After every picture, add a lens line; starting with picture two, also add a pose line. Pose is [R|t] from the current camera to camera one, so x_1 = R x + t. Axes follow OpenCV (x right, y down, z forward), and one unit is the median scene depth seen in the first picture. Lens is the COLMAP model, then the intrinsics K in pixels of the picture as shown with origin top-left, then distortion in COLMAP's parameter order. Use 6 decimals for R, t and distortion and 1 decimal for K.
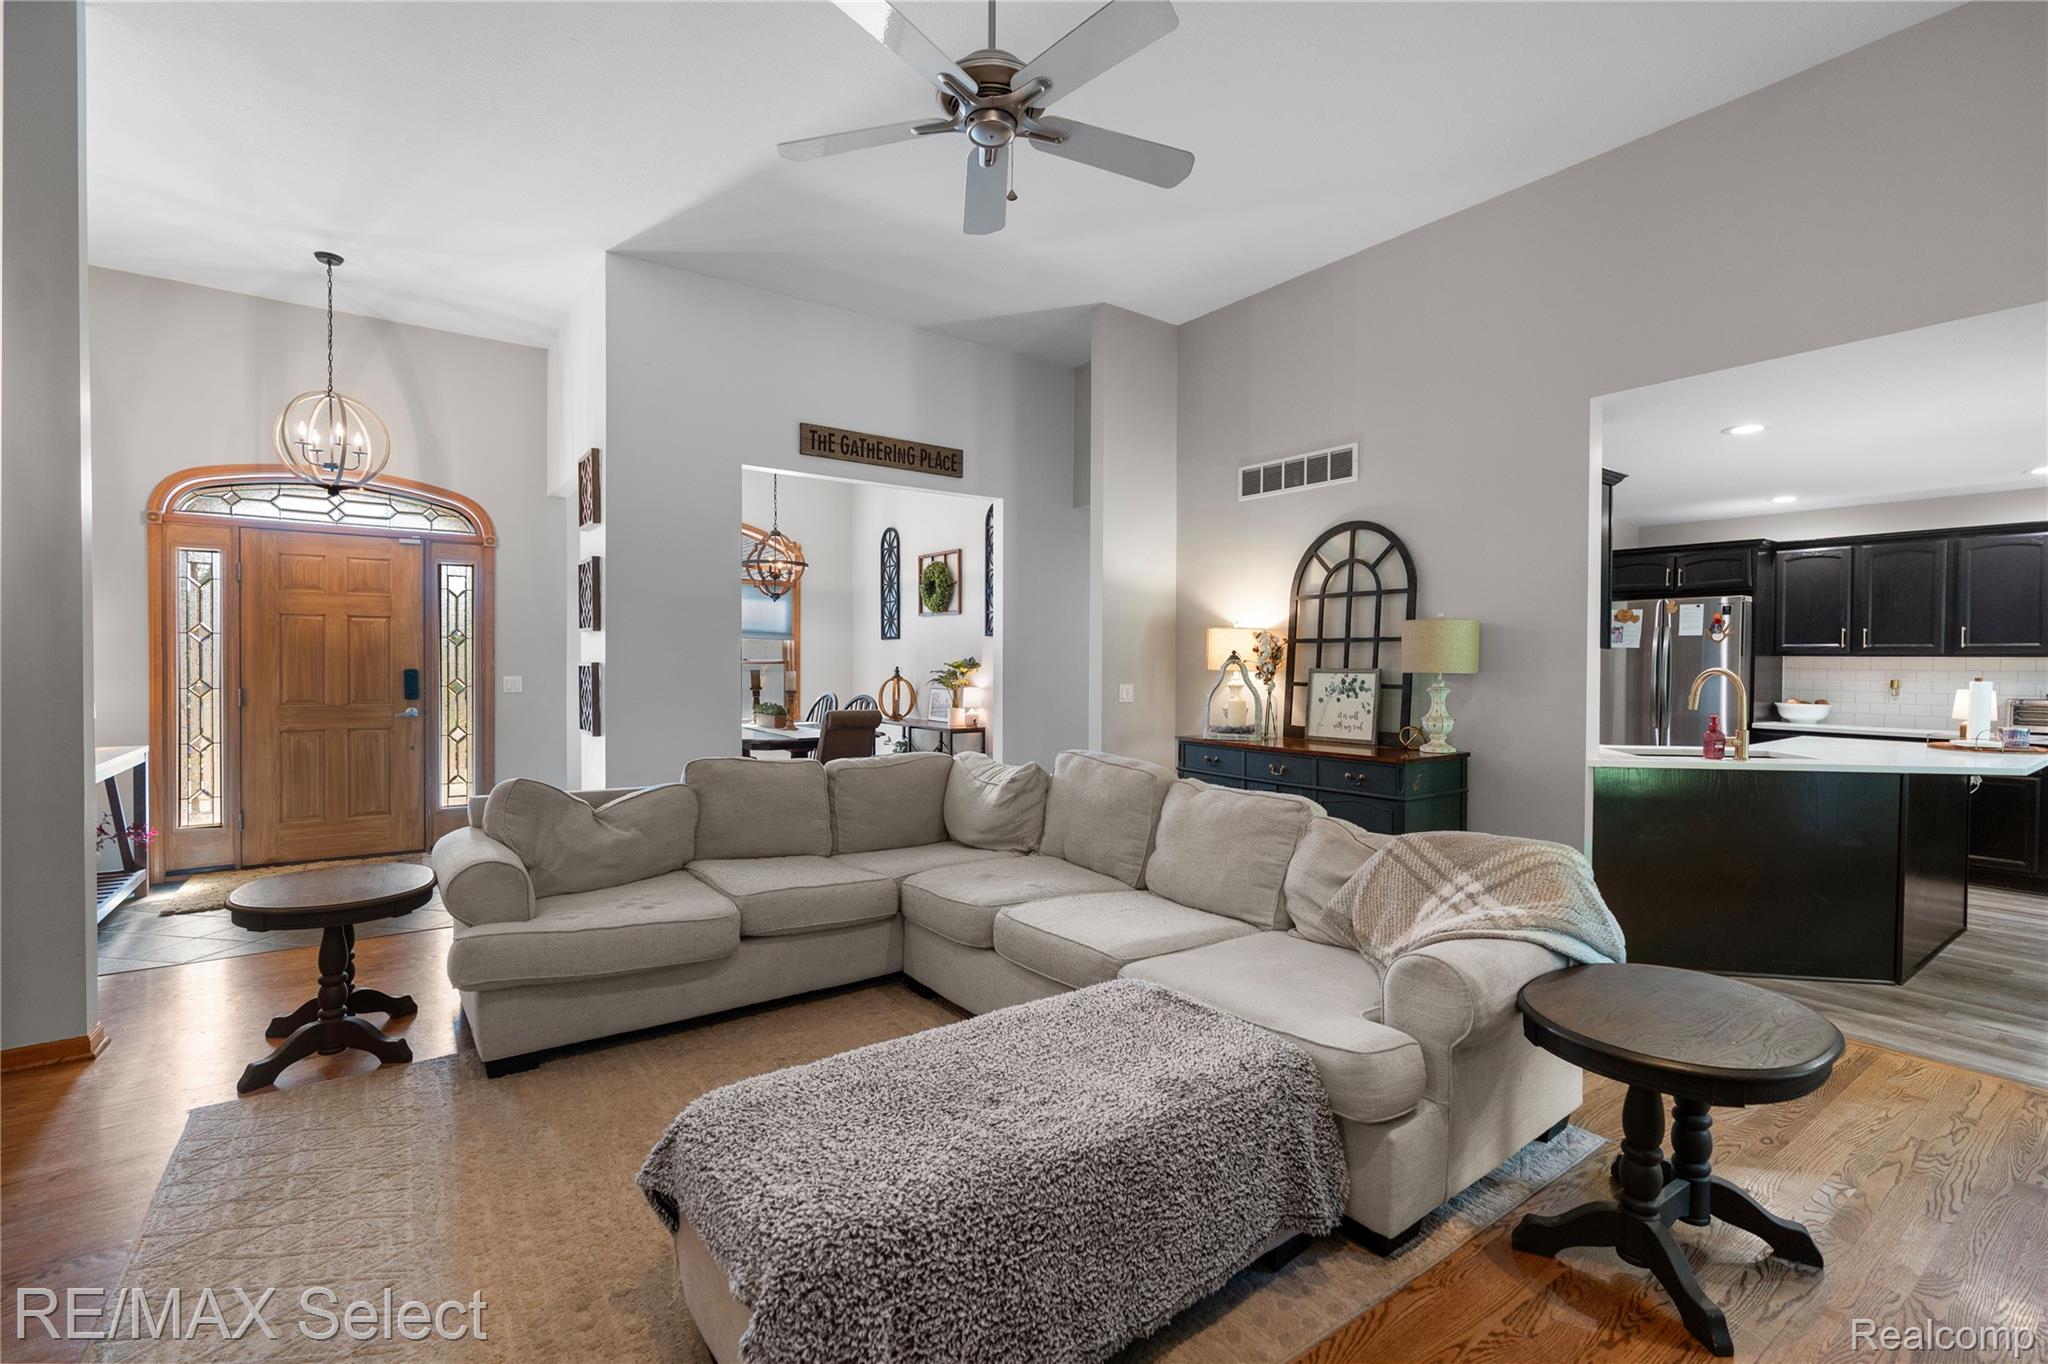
lens RADIAL K [[918.4, 0, 1042.2], [0, 918.4, 676.7], [0, 0, 1]] dist [-0.008667, 0.002492]
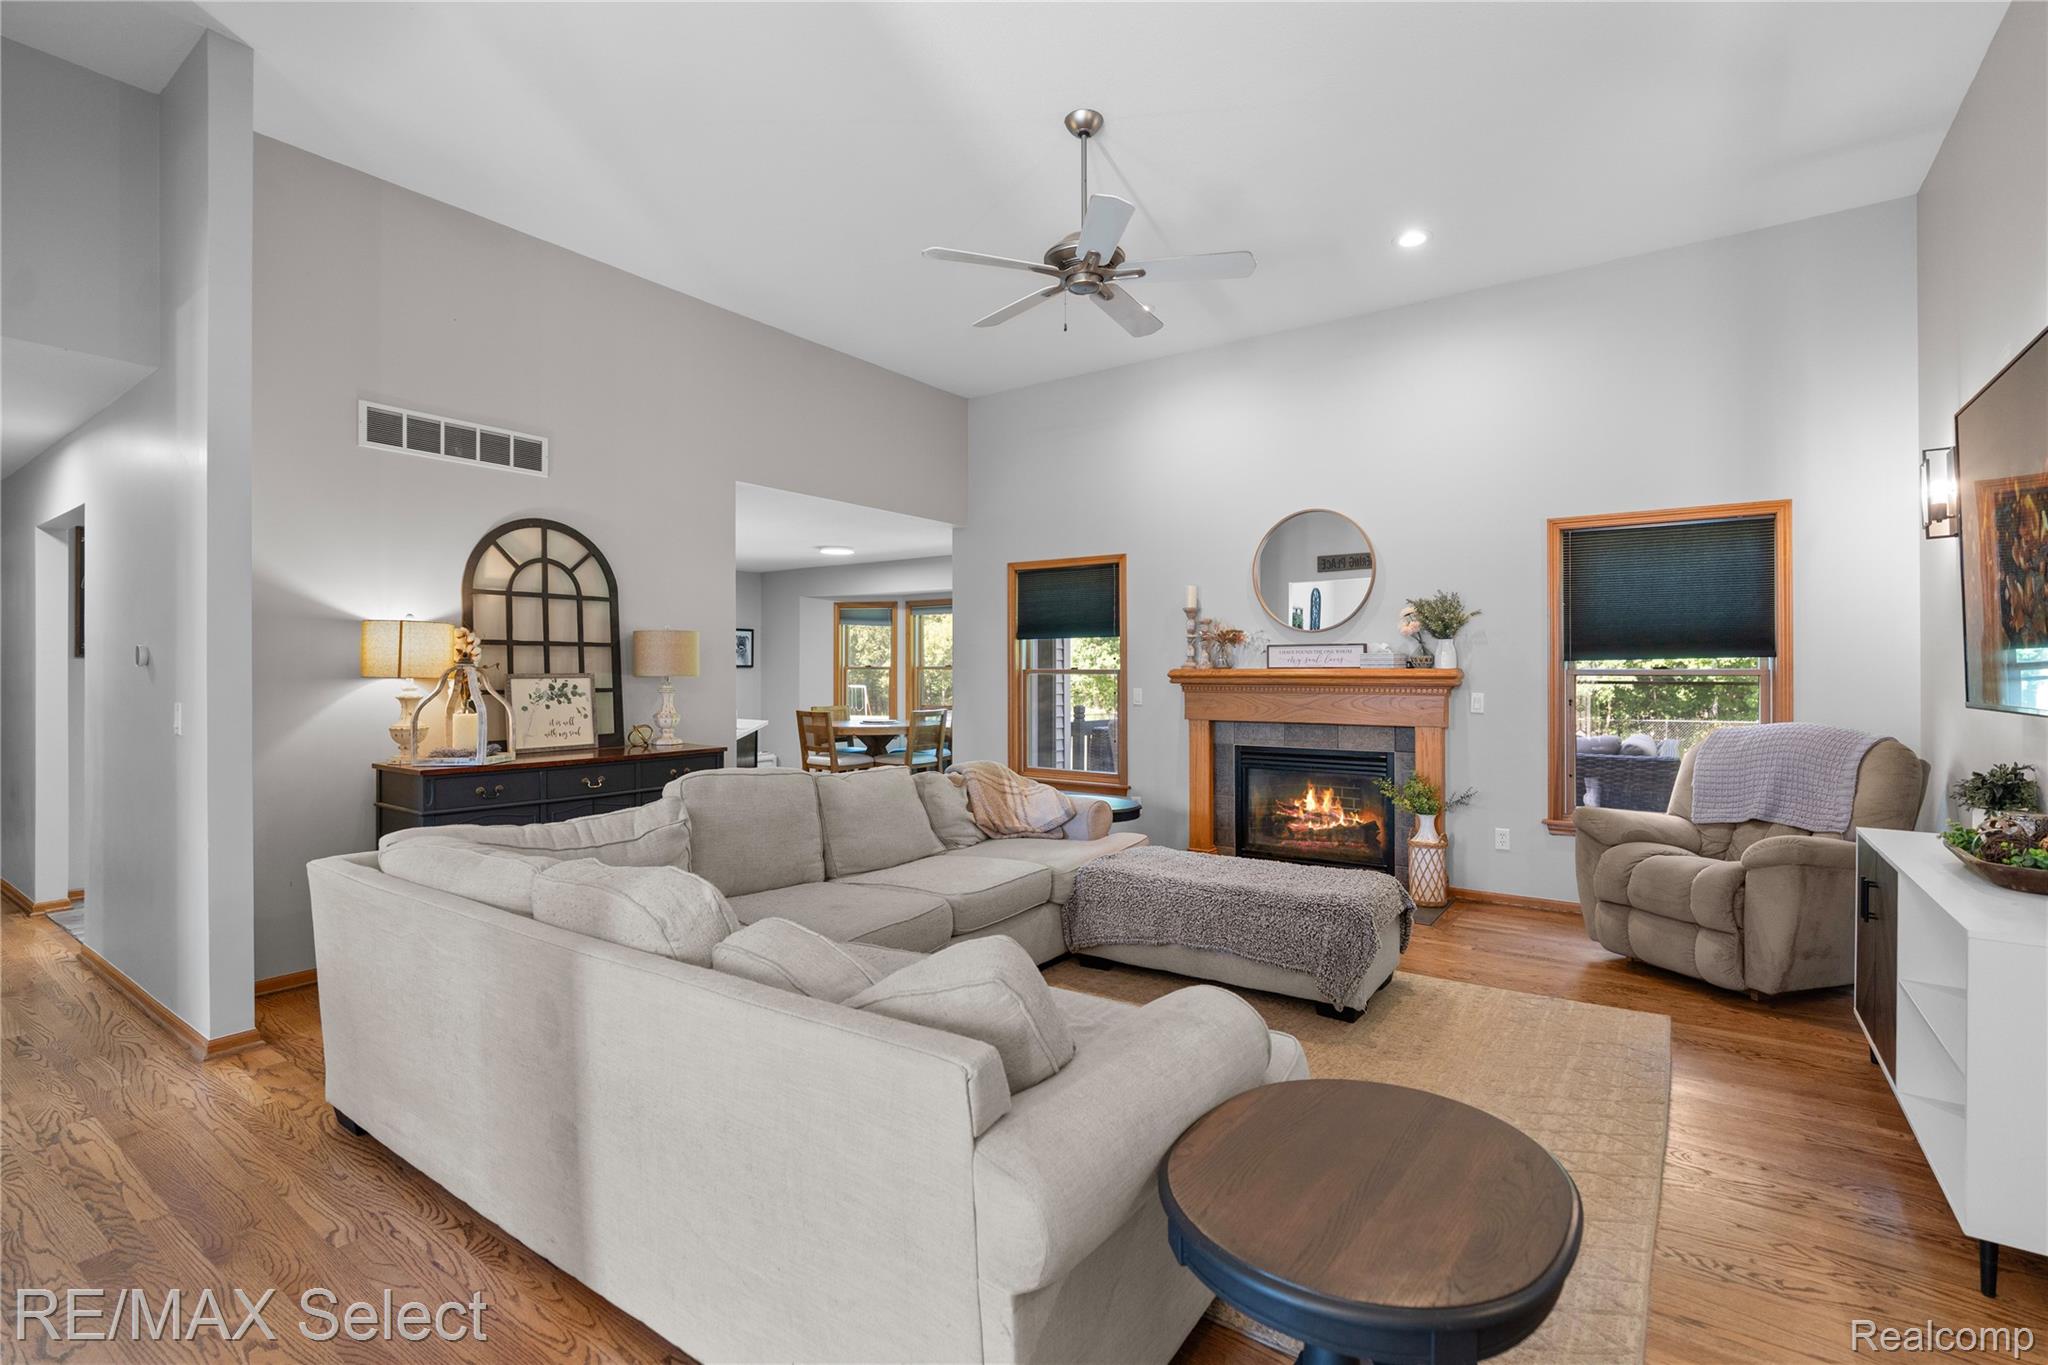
lens RADIAL K [[918.4, 0, 1021.7], [0, 918.4, 663.9], [0, 0, 1]] dist [-0.008667, 0.002492]
pose [[-0.298674, 0.001338, 0.954354, -0.644132], [0.014445, 0.999891, 0.003119, -0.013150], [-0.954246, 0.014717, -0.298660, 0.727836]]
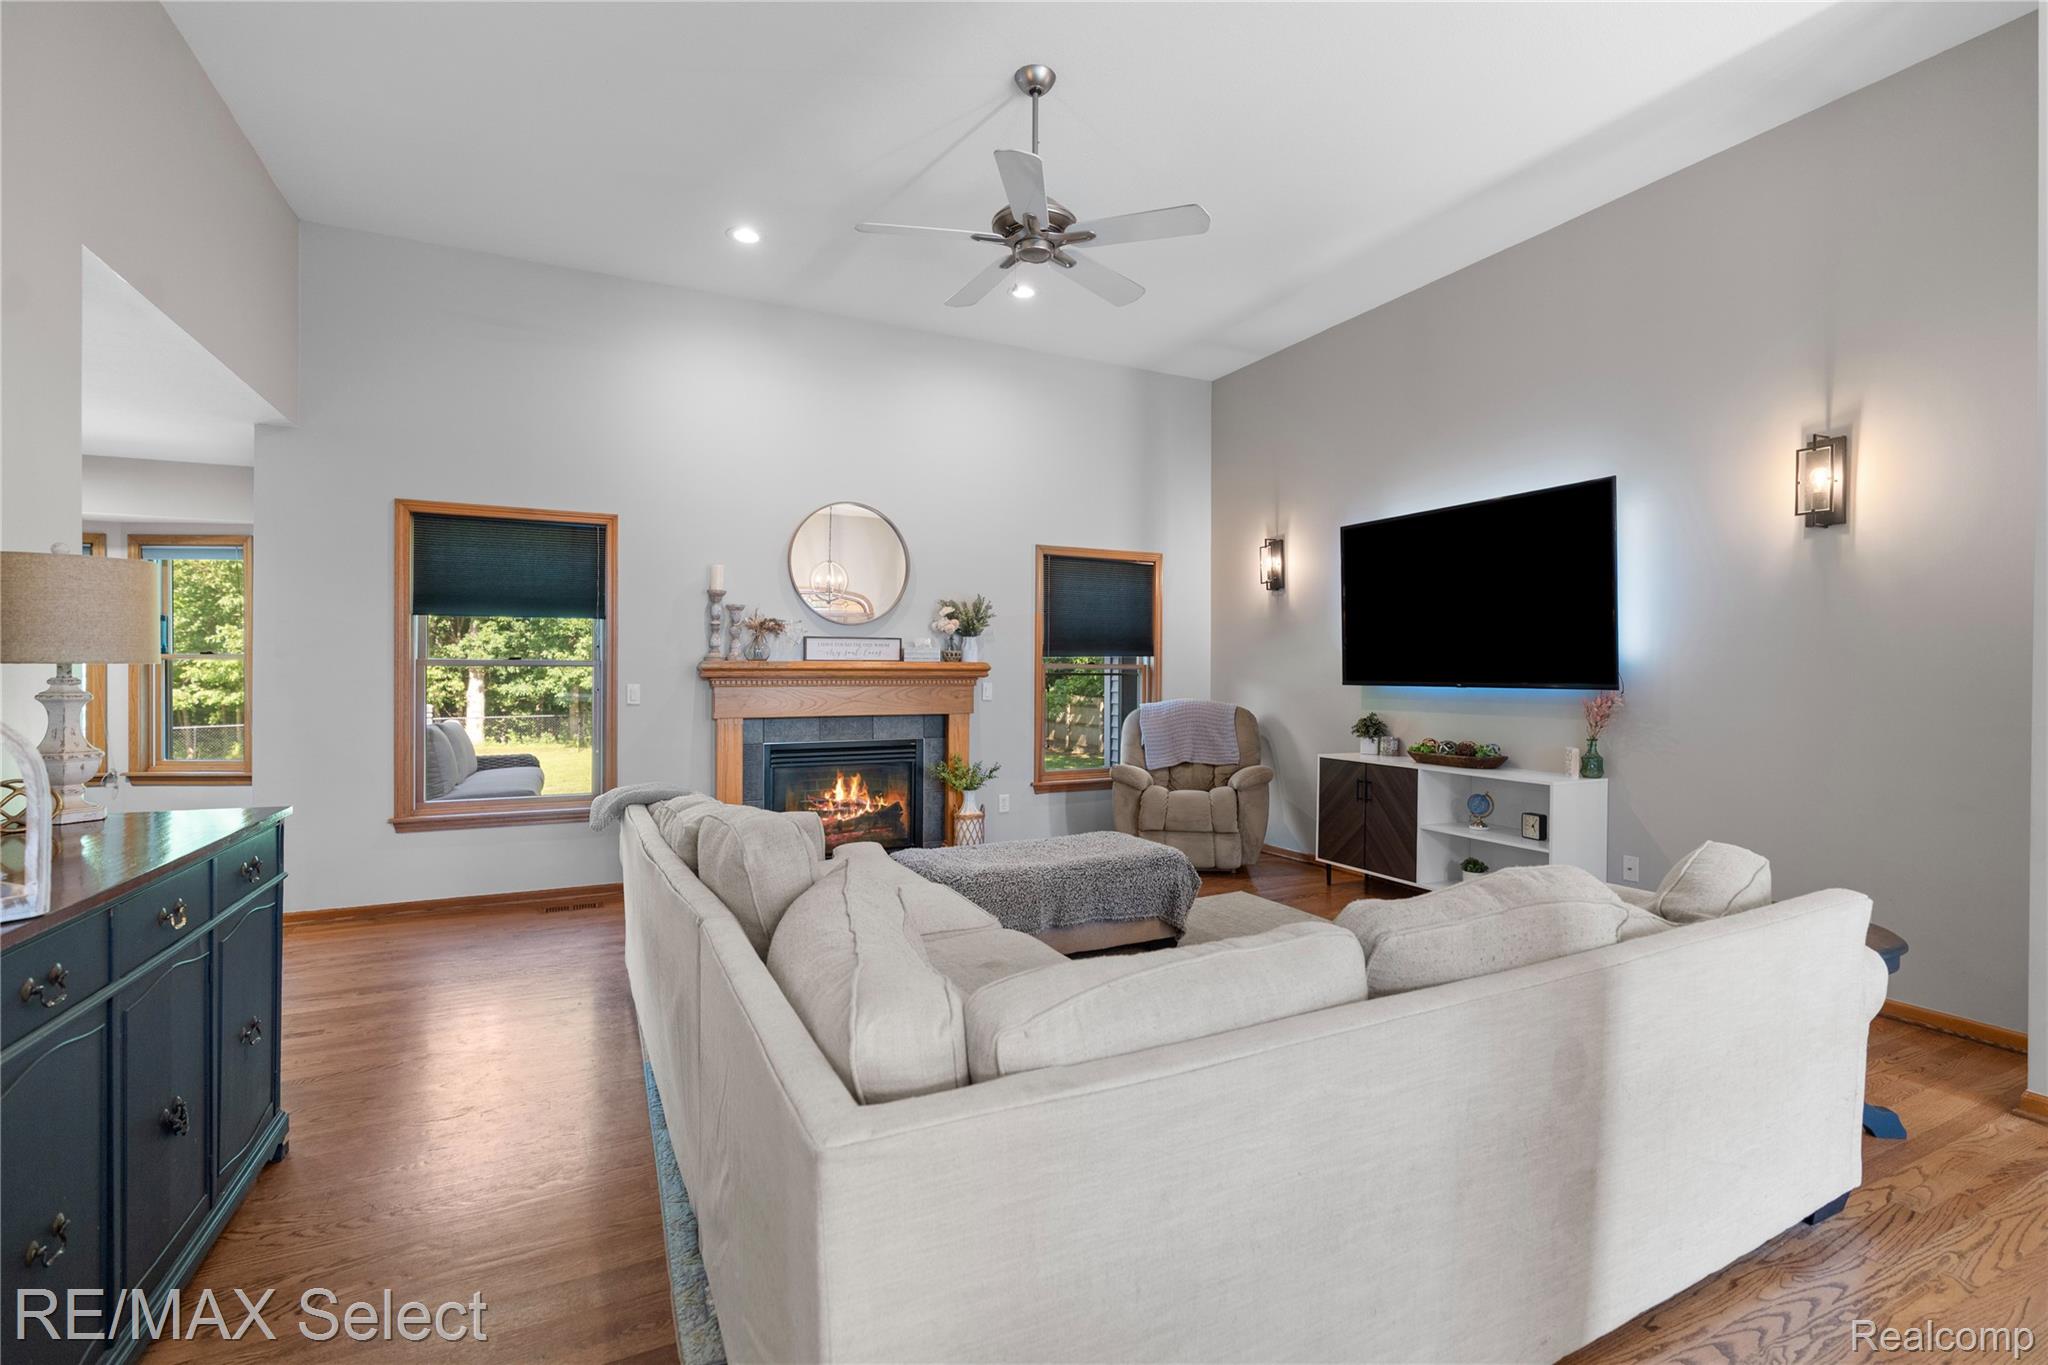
lens RADIAL K [[918.4, 0, 1016.0], [0, 918.4, 686.1], [0, 0, 1]] dist [-0.008667, 0.002492]
pose [[-0.979213, -0.011584, 0.202502, -0.140546], [-0.005029, 0.999447, 0.032855, -0.007332], [-0.202770, 0.031153, -0.978731, 1.095081]]
